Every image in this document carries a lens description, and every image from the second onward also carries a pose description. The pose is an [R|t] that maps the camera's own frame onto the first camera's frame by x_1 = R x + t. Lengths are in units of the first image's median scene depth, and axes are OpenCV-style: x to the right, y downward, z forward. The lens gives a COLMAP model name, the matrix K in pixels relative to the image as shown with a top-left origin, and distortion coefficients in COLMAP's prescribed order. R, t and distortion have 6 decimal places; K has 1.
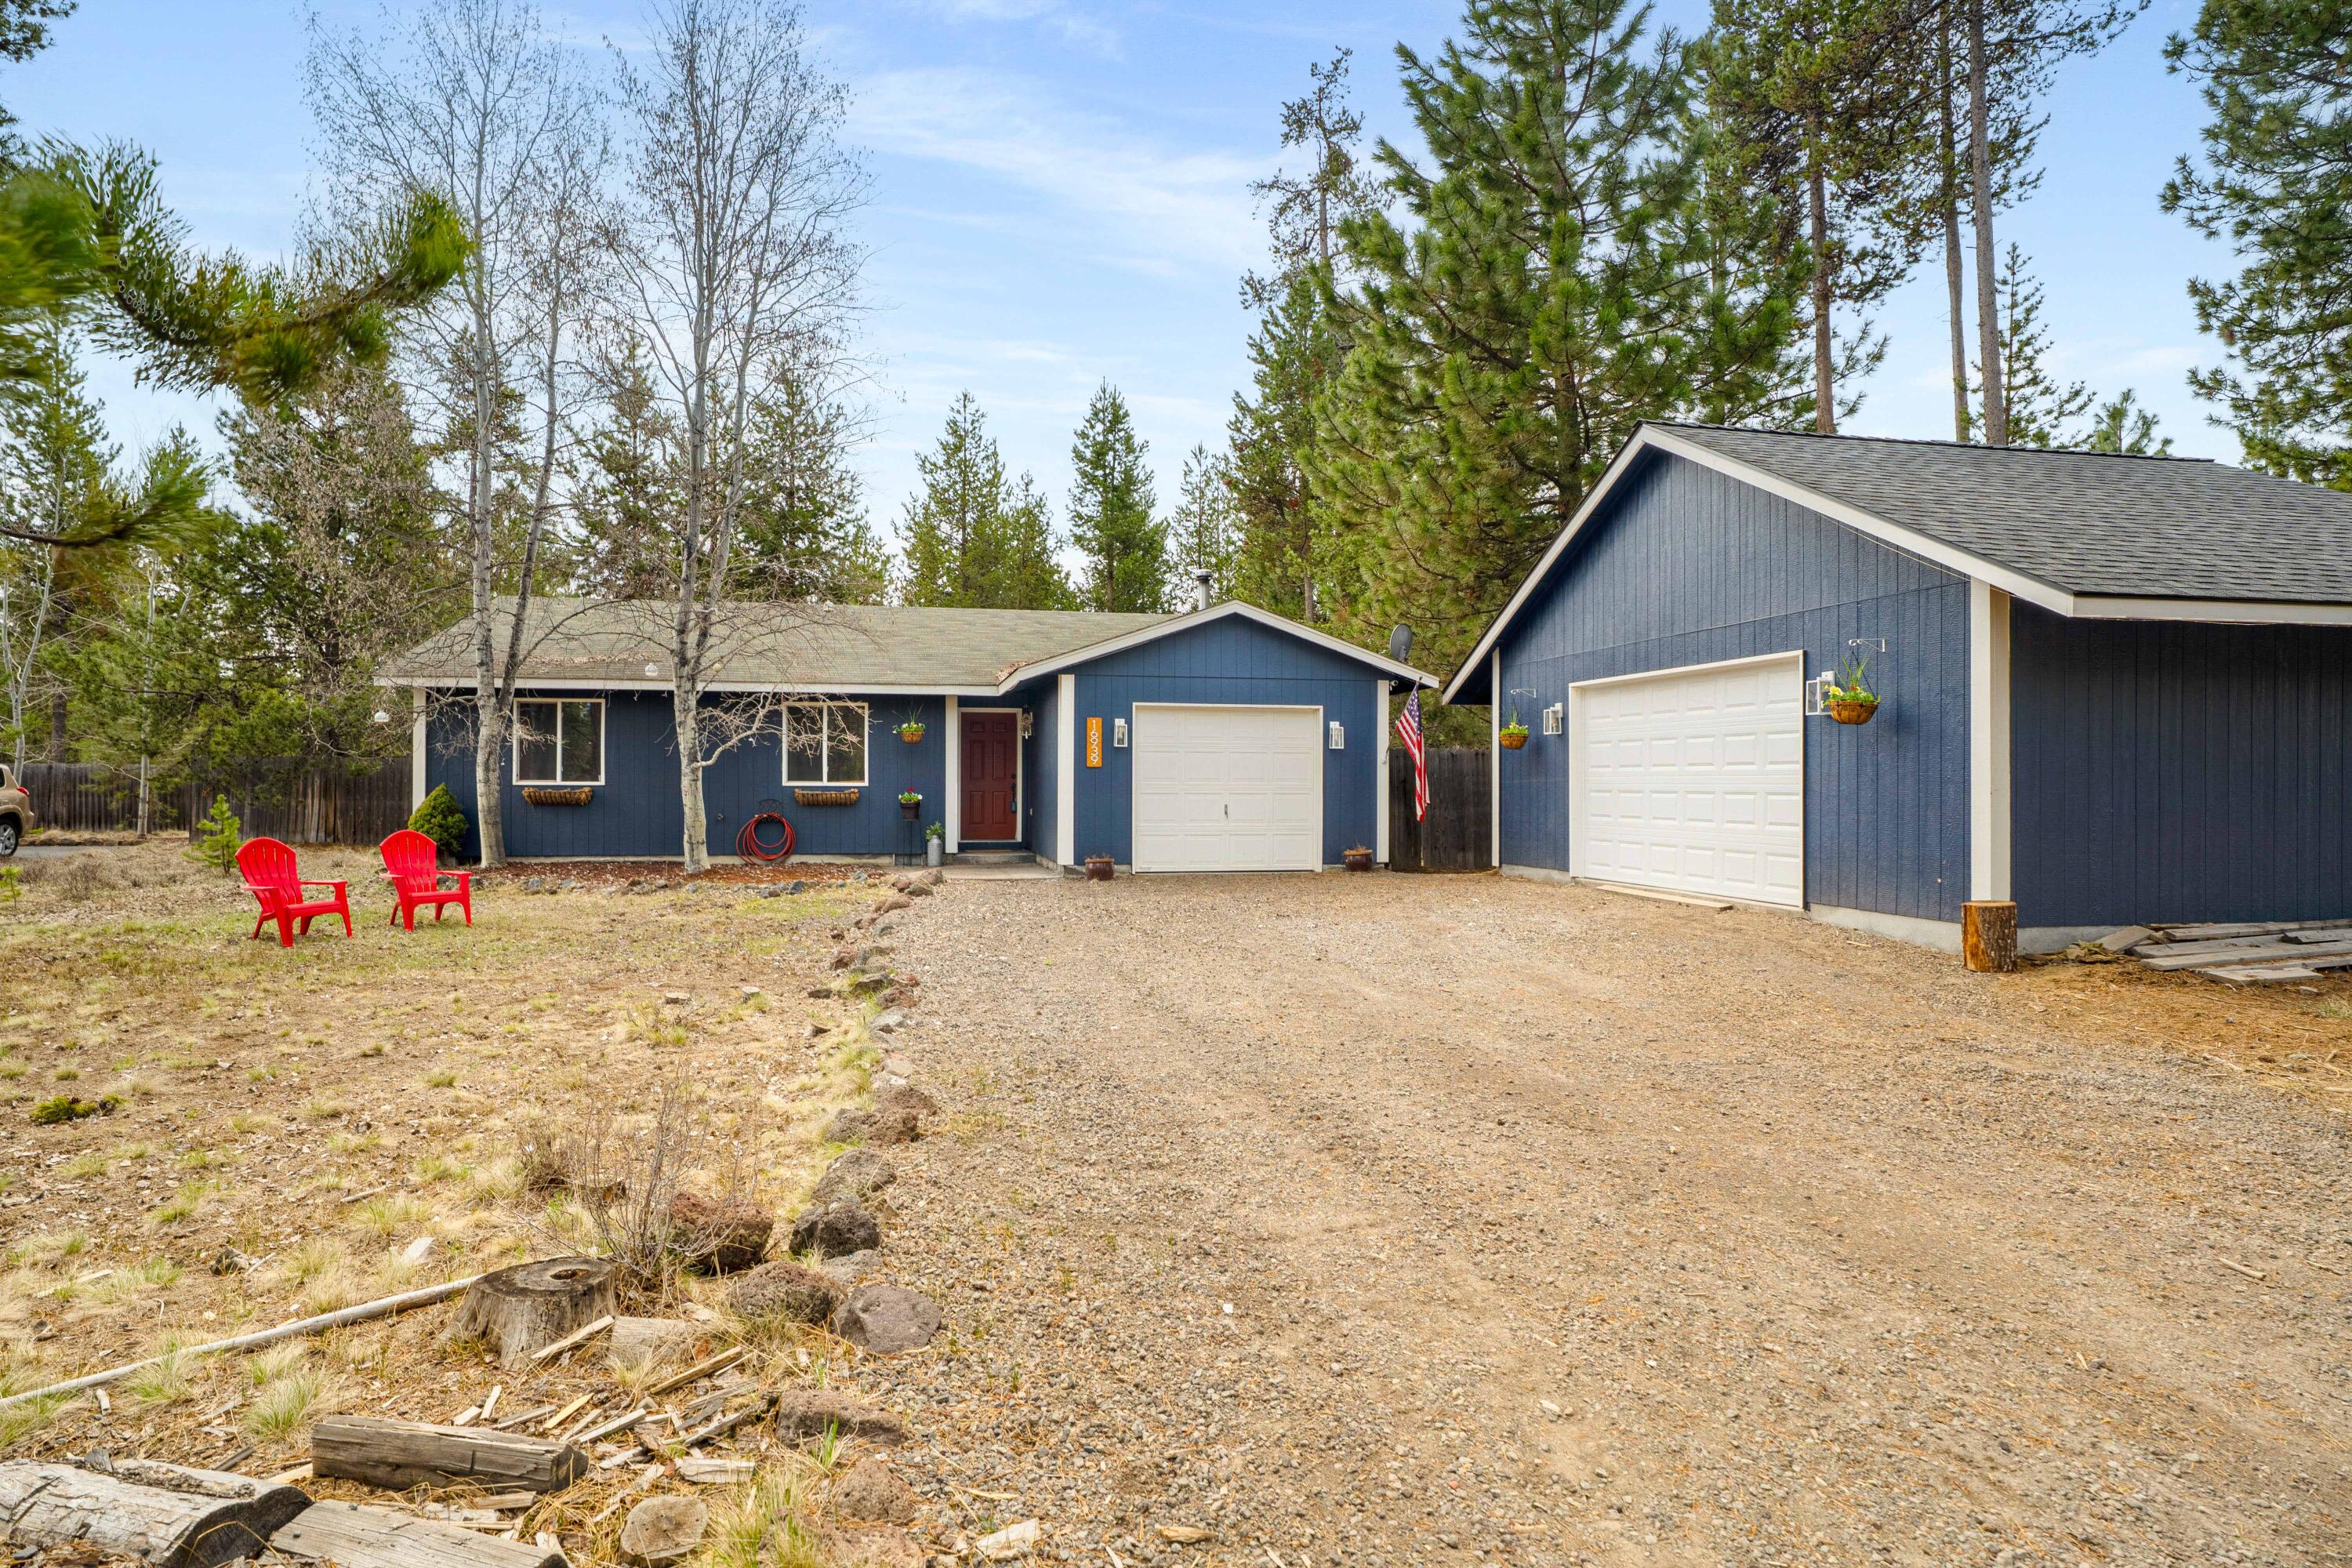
lens RADIAL K [[1156.7, 0, 1147.0], [0, 1156.7, 780.0], [0, 0, 1]] dist [-0.012345, 0.000830]
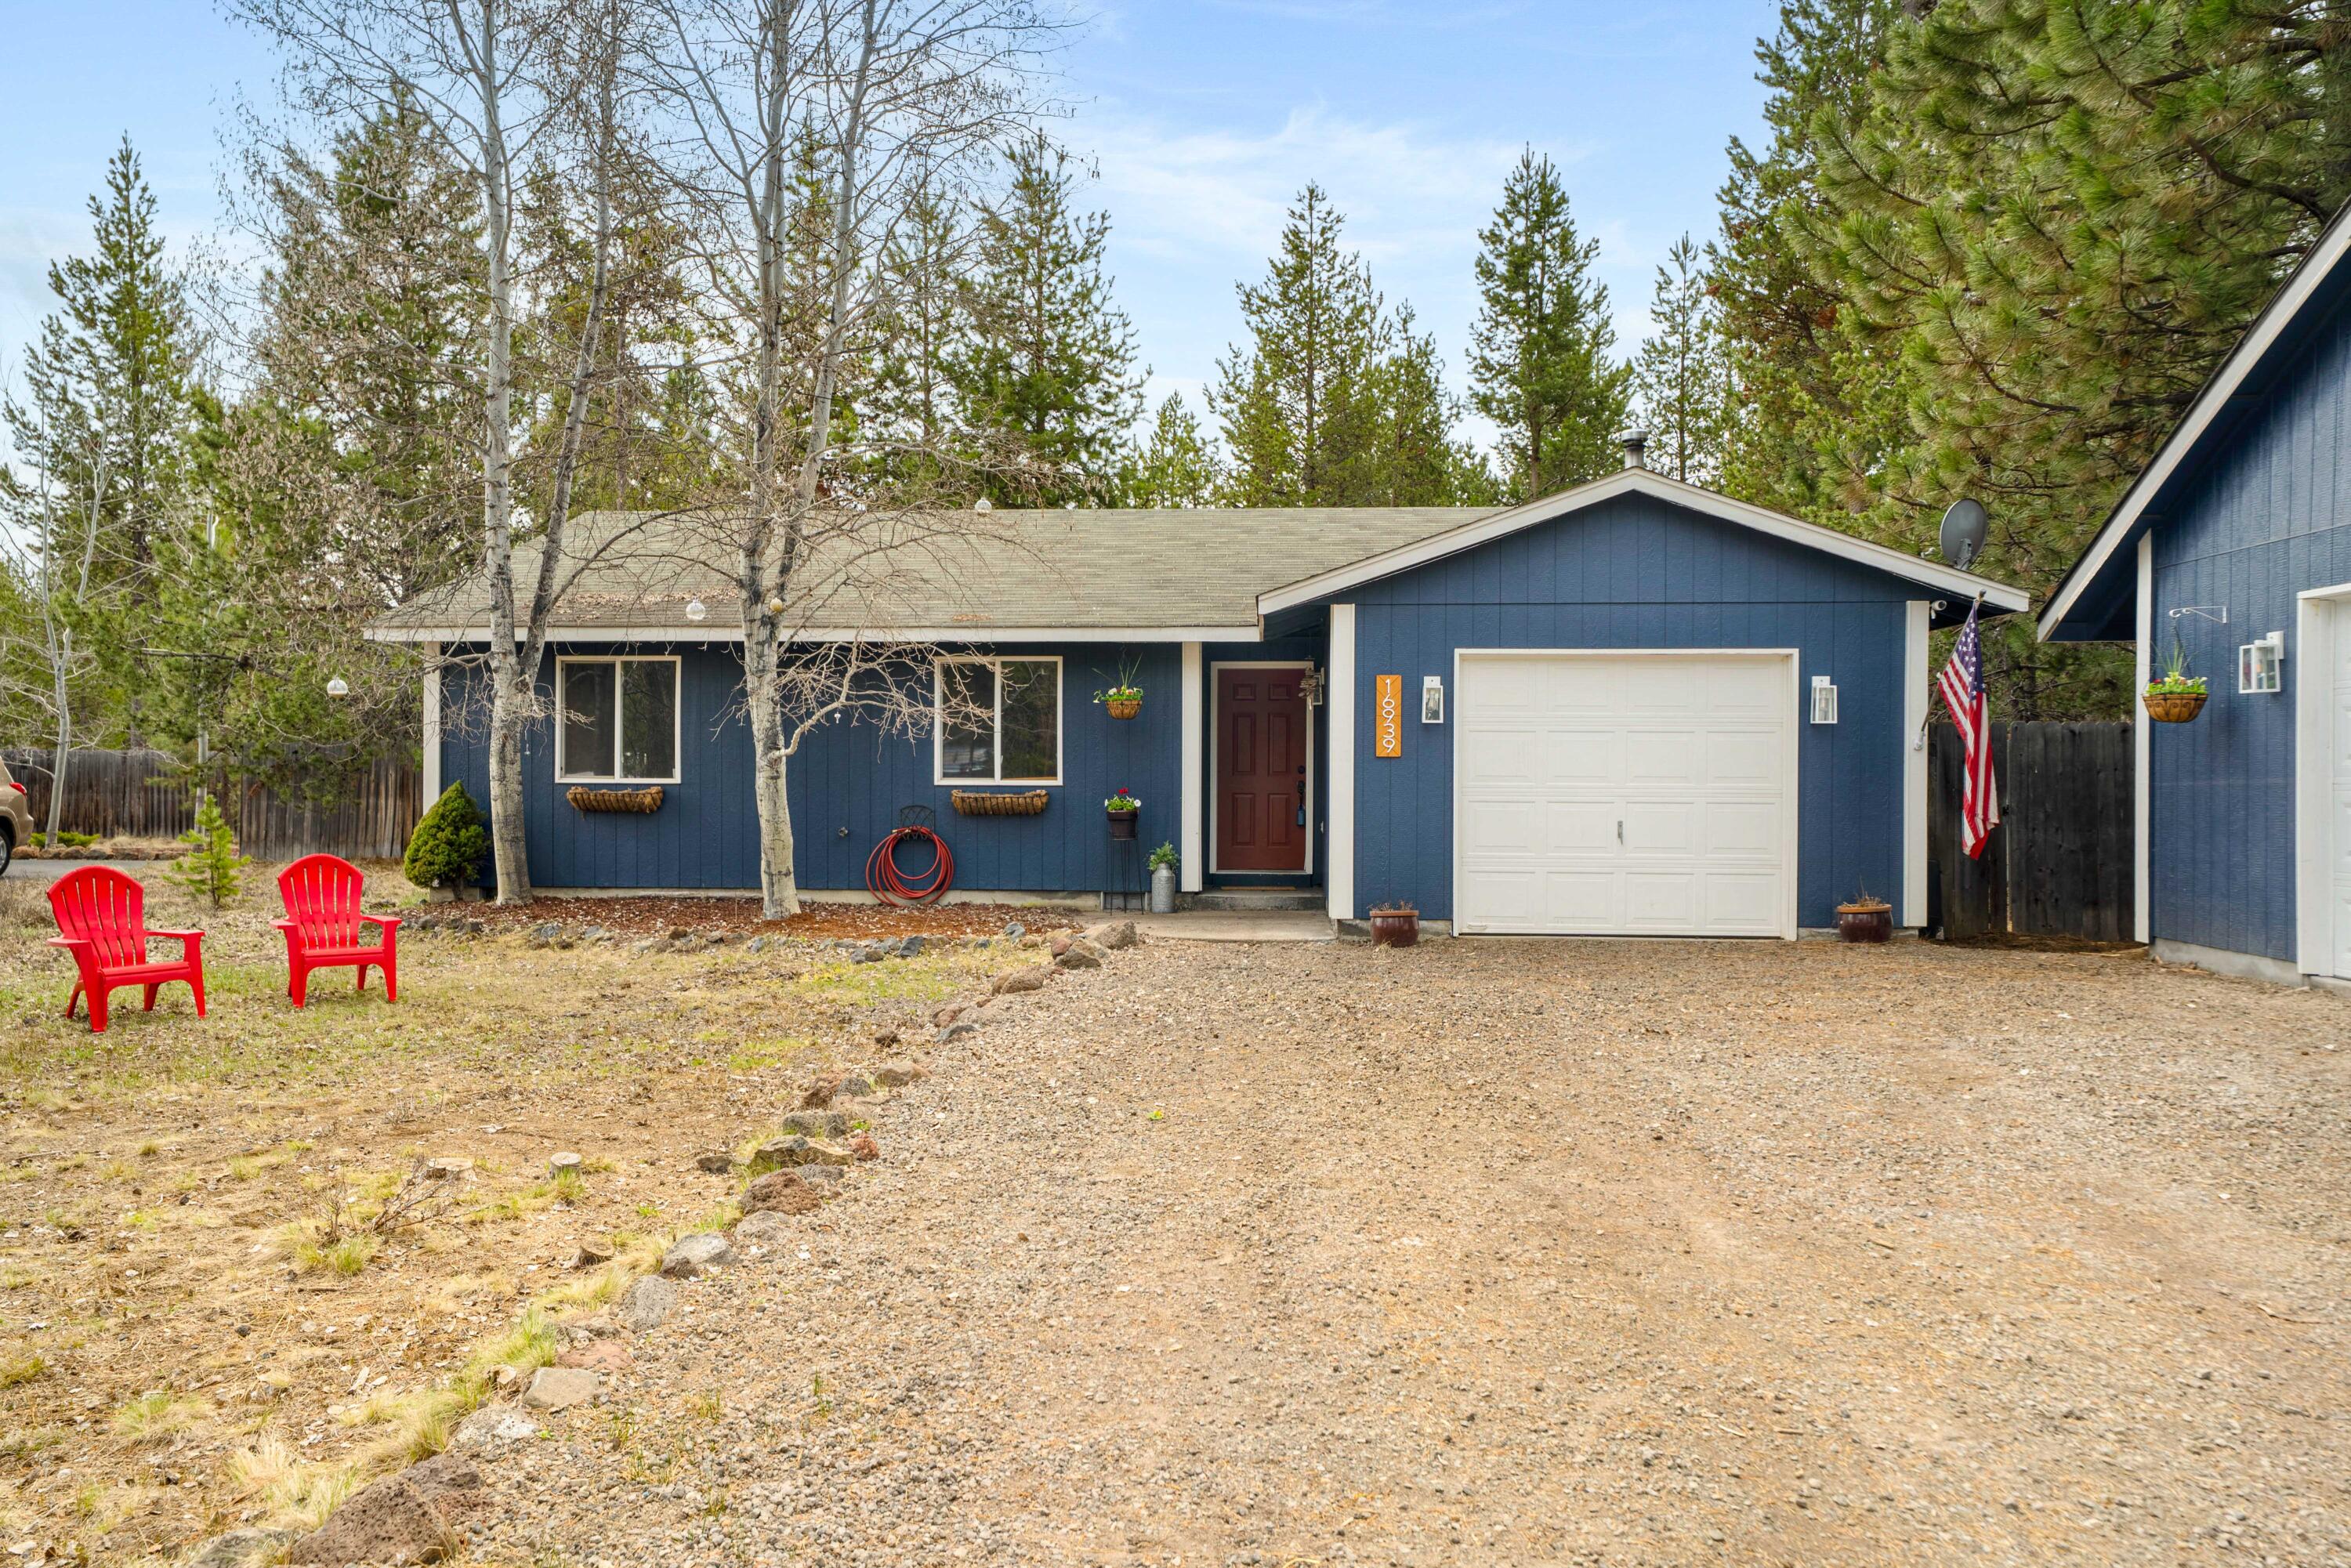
lens RADIAL K [[1718.5, 0, 1175.5], [0, 1718.5, 784.0], [0, 0, 1]] dist [0.011709, 0.136179]
pose [[0.968655, 0.003169, -0.248388, 0.064480], [-0.001303, 0.999970, 0.007679, -0.003721], [0.248405, -0.007114, 0.968630, 0.099662]]
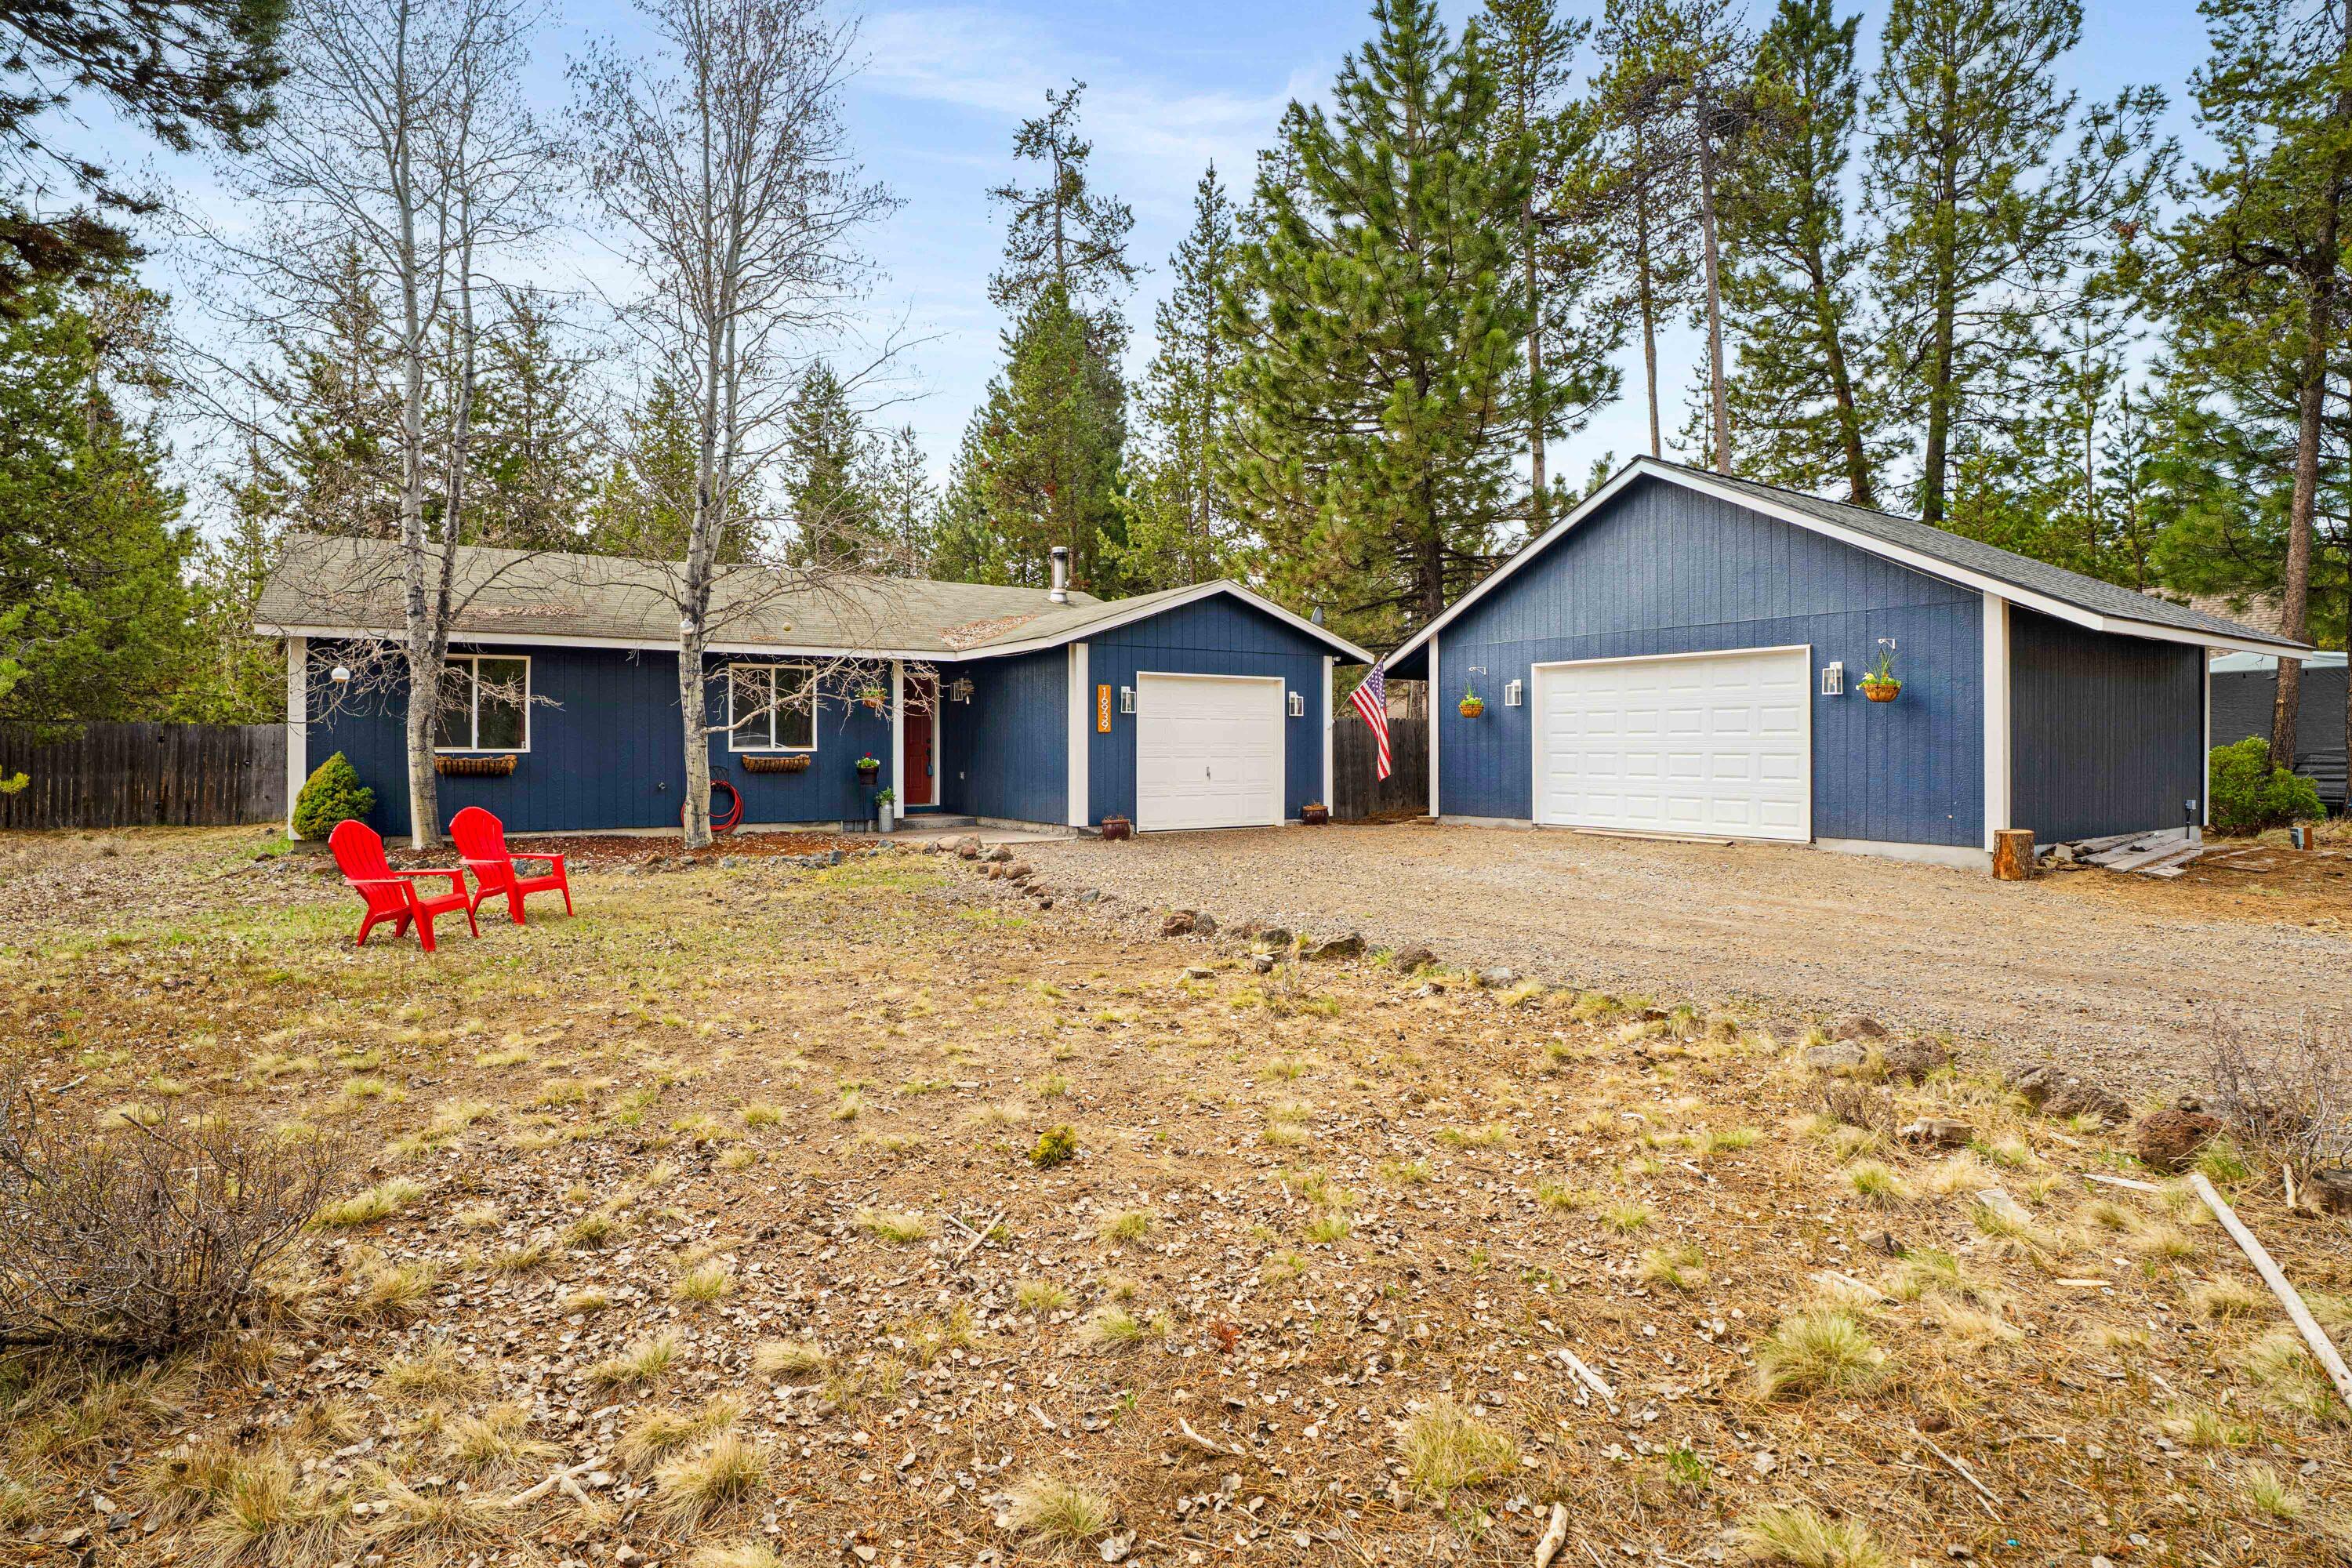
lens RADIAL K [[1057.9, 0, 1177.9], [0, 1057.9, 750.6], [0, 0, 1]] dist [-0.027831, -0.000044]
pose [[0.940402, -0.005464, 0.340020, -0.288287], [0.003029, 0.999966, 0.007690, -0.001931], [-0.340051, -0.006202, 0.940387, 0.068271]]
